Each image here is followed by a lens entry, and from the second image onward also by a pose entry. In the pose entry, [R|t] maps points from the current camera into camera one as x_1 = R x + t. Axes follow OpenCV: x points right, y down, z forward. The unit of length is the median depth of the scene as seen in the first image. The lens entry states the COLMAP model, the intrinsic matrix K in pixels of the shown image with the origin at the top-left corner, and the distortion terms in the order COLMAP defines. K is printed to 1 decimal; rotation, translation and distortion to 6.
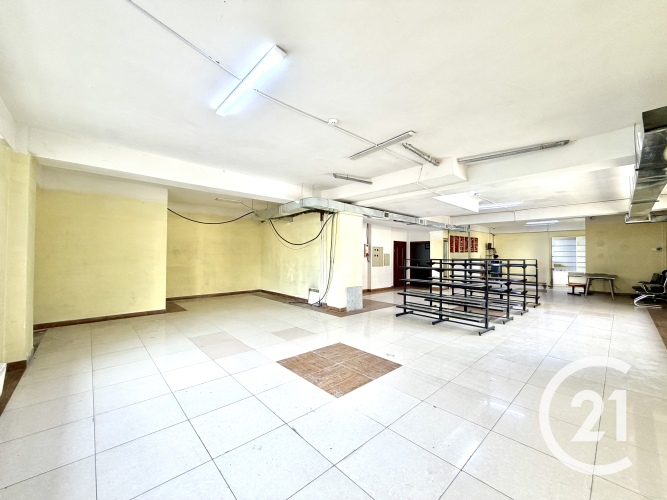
lens RADIAL K [[264.9, 0, 334.7], [0, 264.9, 252.9], [0, 0, 1]] dist [0.001787, -0.000983]
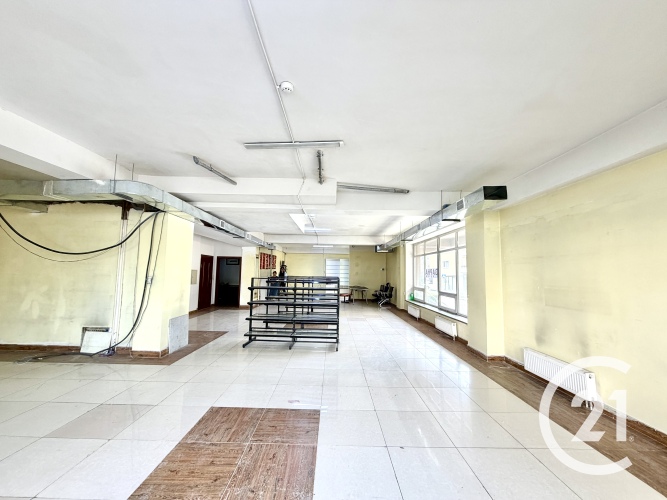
lens RADIAL K [[264.9, 0, 331.9], [0, 264.9, 247.8], [0, 0, 1]] dist [0.001787, -0.000983]
pose [[0.684454, 0.074929, 0.725195, -0.184864], [-0.019223, 0.996213, -0.084789, -0.005437], [-0.728802, 0.044094, 0.683303, 0.199940]]
